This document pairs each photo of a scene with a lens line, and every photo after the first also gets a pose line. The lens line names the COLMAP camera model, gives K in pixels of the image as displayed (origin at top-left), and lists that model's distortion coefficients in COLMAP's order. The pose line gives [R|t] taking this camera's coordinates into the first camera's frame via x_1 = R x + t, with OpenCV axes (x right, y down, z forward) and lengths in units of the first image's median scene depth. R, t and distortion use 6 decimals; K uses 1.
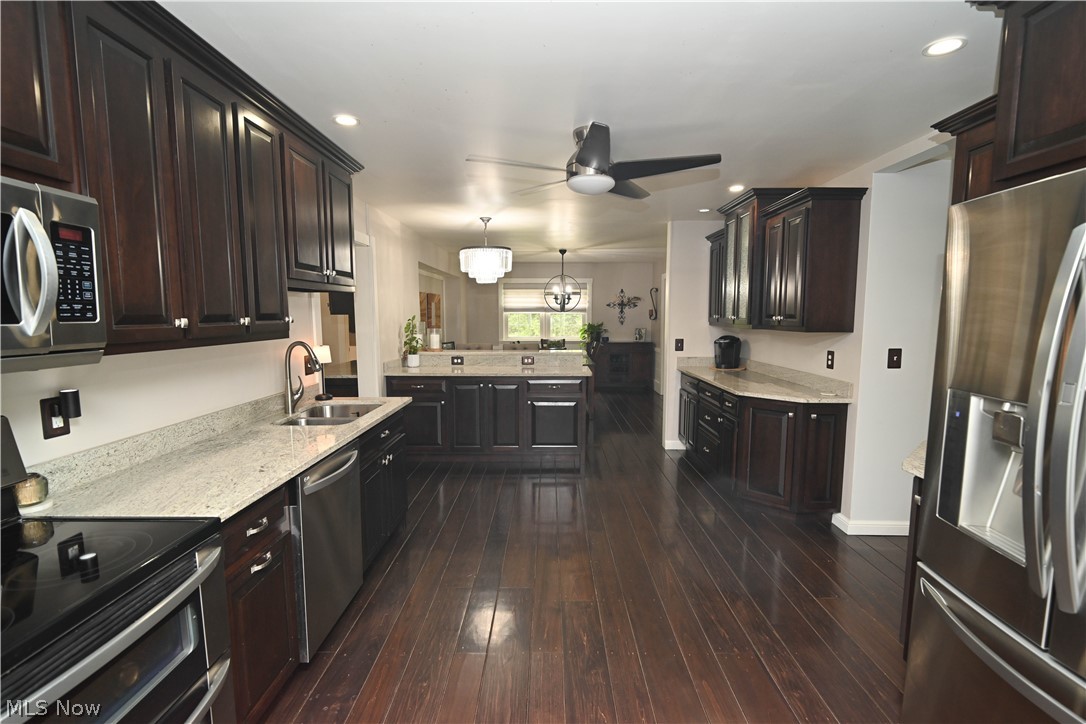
lens RADIAL K [[507.4, 0, 543.4], [0, 507.4, 364.1], [0, 0, 1]] dist [-0.007729, -0.000858]
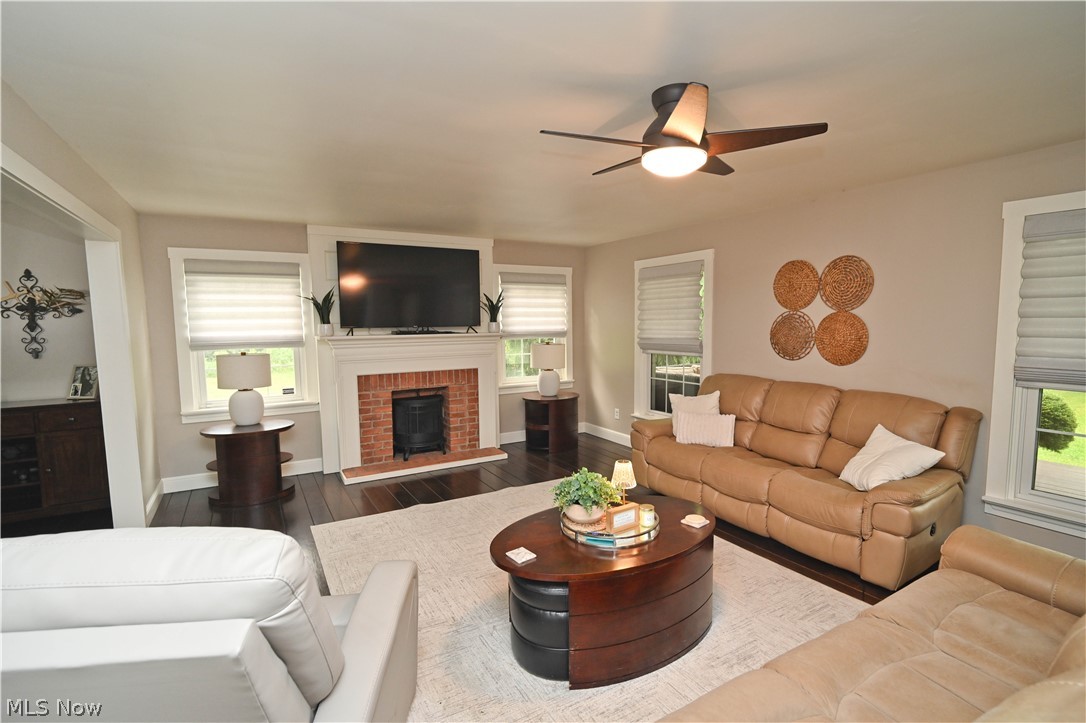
lens RADIAL K [[507.4, 0, 547.9], [0, 507.4, 365.5], [0, 0, 1]] dist [-0.007729, -0.000858]
pose [[0.854163, -0.056144, 0.516966, 0.295751], [0.064942, 0.997888, 0.001072, -0.046403], [-0.515935, 0.032657, 0.856005, 0.452601]]
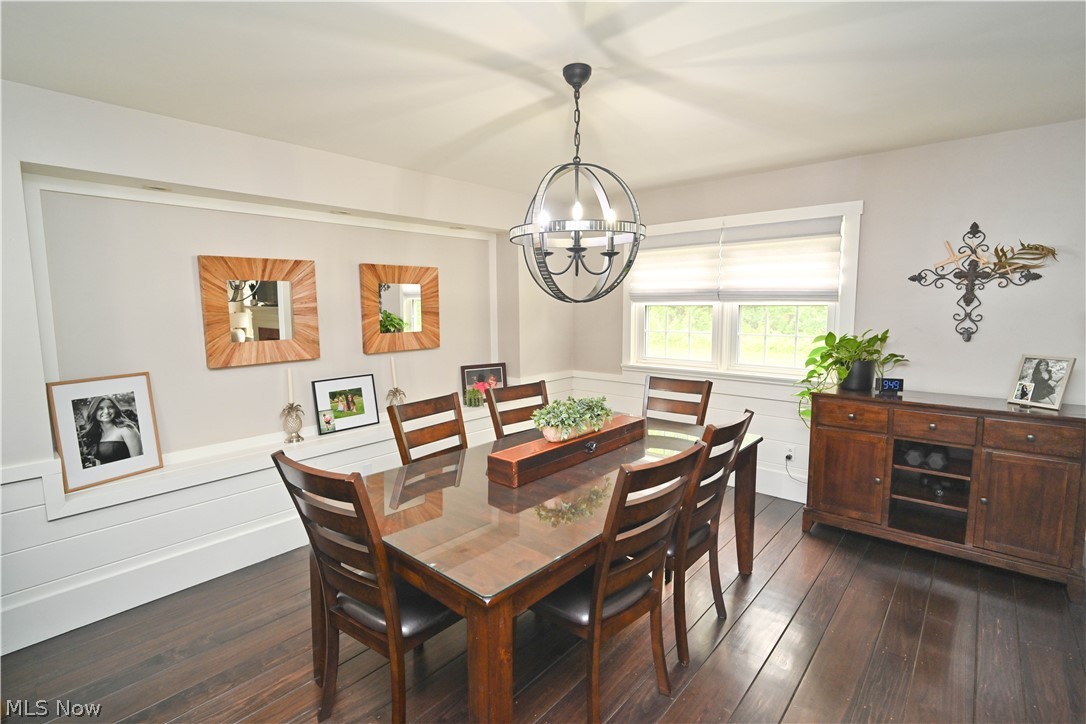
lens RADIAL K [[507.4, 0, 546.2], [0, 507.4, 356.7], [0, 0, 1]] dist [-0.007729, -0.000858]
pose [[0.759540, 0.061135, -0.647582, 0.160179], [-0.062174, 0.997838, 0.021277, -0.059418], [0.647483, 0.024102, 0.761699, 0.609645]]
